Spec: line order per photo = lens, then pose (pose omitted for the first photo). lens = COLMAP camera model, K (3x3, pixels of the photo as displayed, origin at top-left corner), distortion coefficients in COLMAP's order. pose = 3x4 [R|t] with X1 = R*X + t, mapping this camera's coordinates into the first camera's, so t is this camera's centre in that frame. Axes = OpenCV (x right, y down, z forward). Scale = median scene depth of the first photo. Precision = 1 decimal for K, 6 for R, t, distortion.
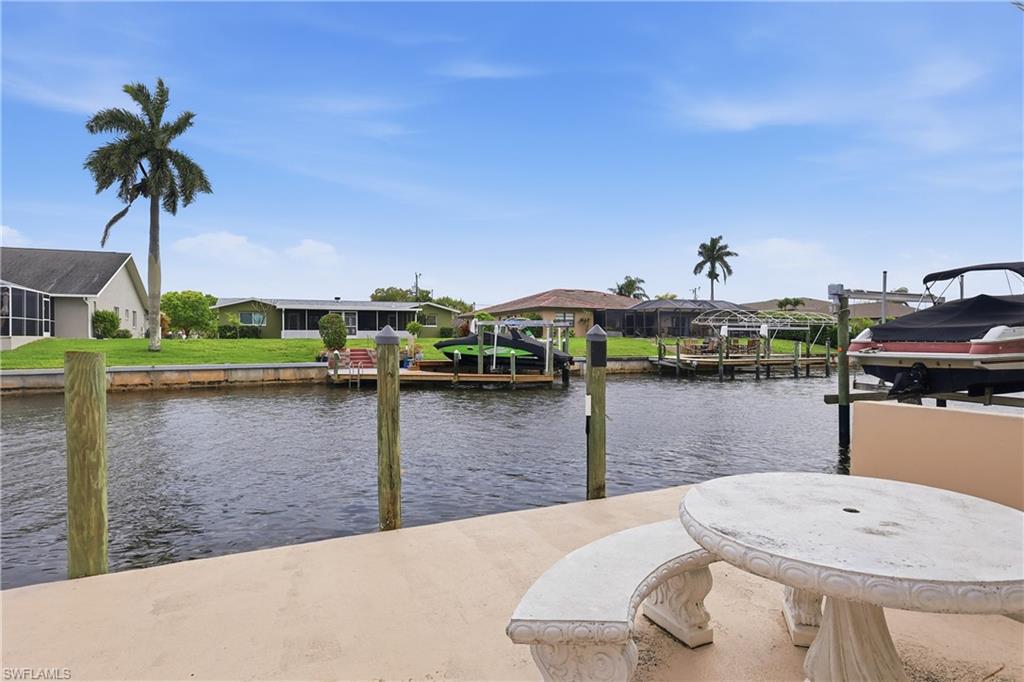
lens RADIAL K [[562.2, 0, 524.8], [0, 562.2, 342.1], [0, 0, 1]] dist [-0.000425, -0.000376]
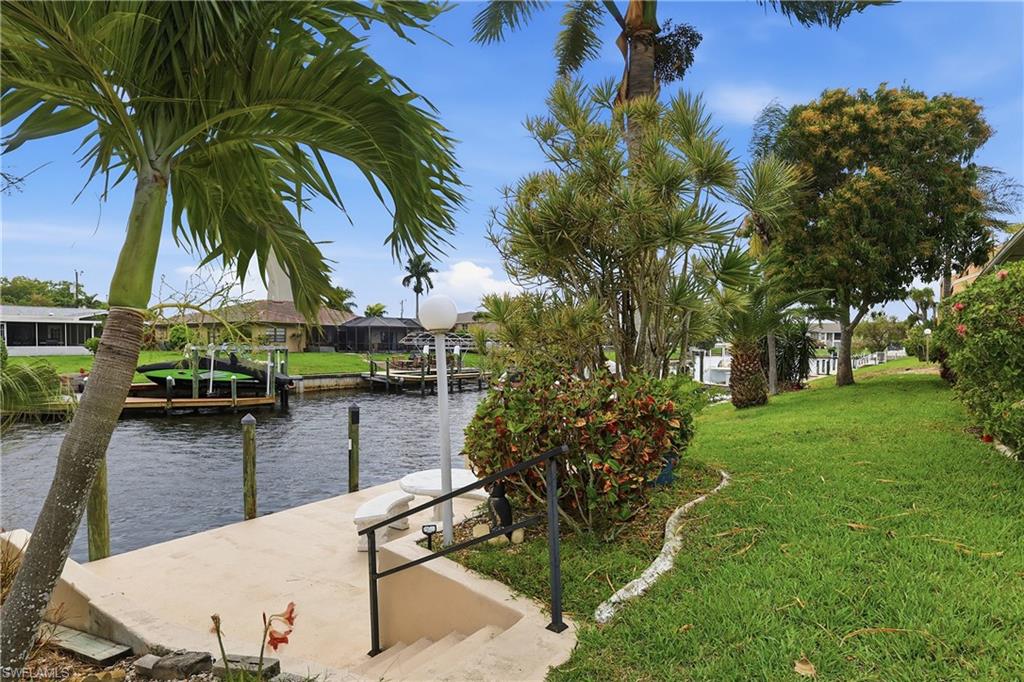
lens RADIAL K [[562.2, 0, 524.8], [0, 562.2, 342.1], [0, 0, 1]] dist [-0.000425, -0.000376]
pose [[0.872825, 0.005868, 0.487999, -0.050440], [-0.003857, 0.999979, -0.005126, -0.037927], [-0.488019, 0.002591, 0.872829, -0.162084]]
